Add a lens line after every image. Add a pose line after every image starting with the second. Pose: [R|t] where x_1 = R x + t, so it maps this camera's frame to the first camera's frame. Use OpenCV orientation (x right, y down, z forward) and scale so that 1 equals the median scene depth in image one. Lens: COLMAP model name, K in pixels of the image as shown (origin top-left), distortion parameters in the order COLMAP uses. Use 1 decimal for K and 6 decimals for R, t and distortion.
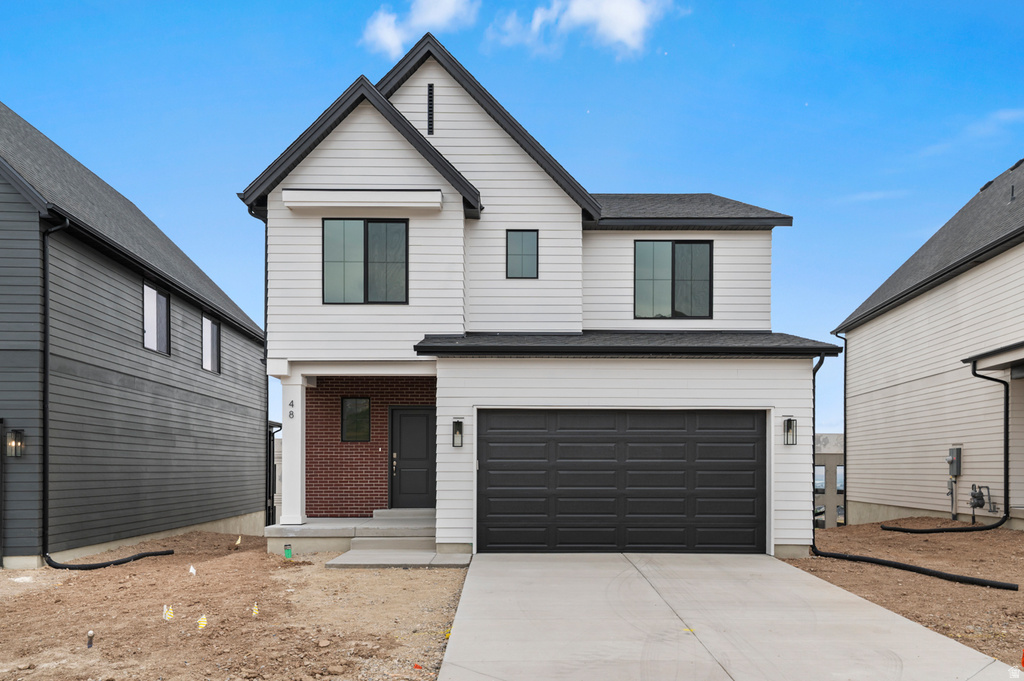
lens RADIAL K [[758.7, 0, 511.2], [0, 758.7, 340.3], [0, 0, 1]] dist [0.042602, -0.004820]
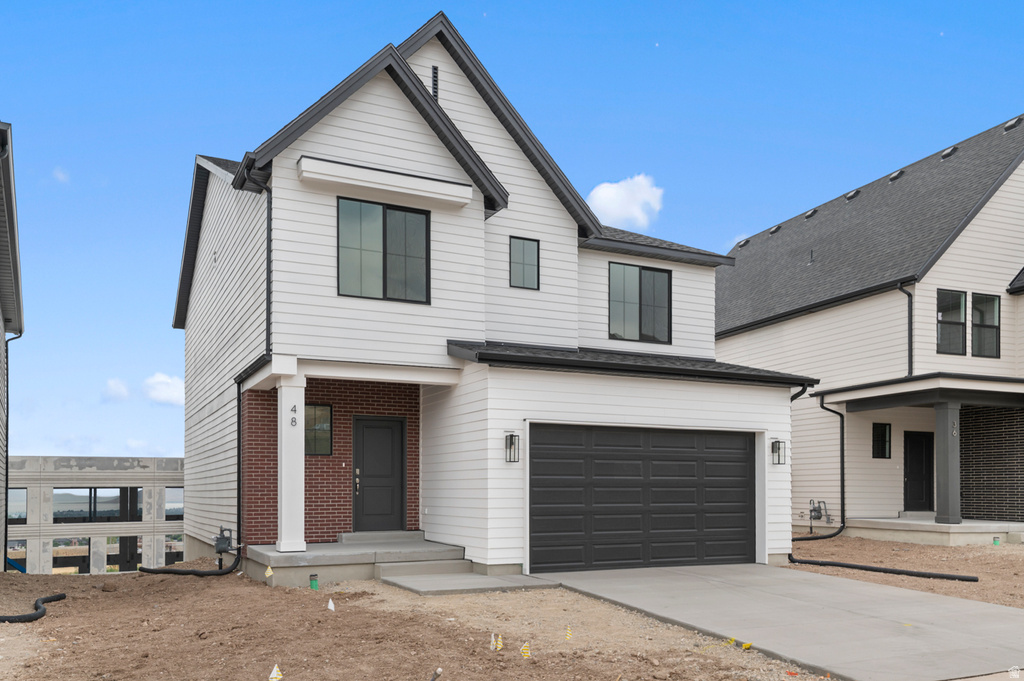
lens RADIAL K [[815.9, 0, 512.0], [0, 815.9, 344.2], [0, 0, 1]] dist [0.046672, -0.000179]
pose [[0.902535, 0.074379, 0.424144, -0.451364], [-0.069704, 0.997214, -0.026552, 0.018431], [-0.424937, -0.005601, 0.905205, 0.070773]]
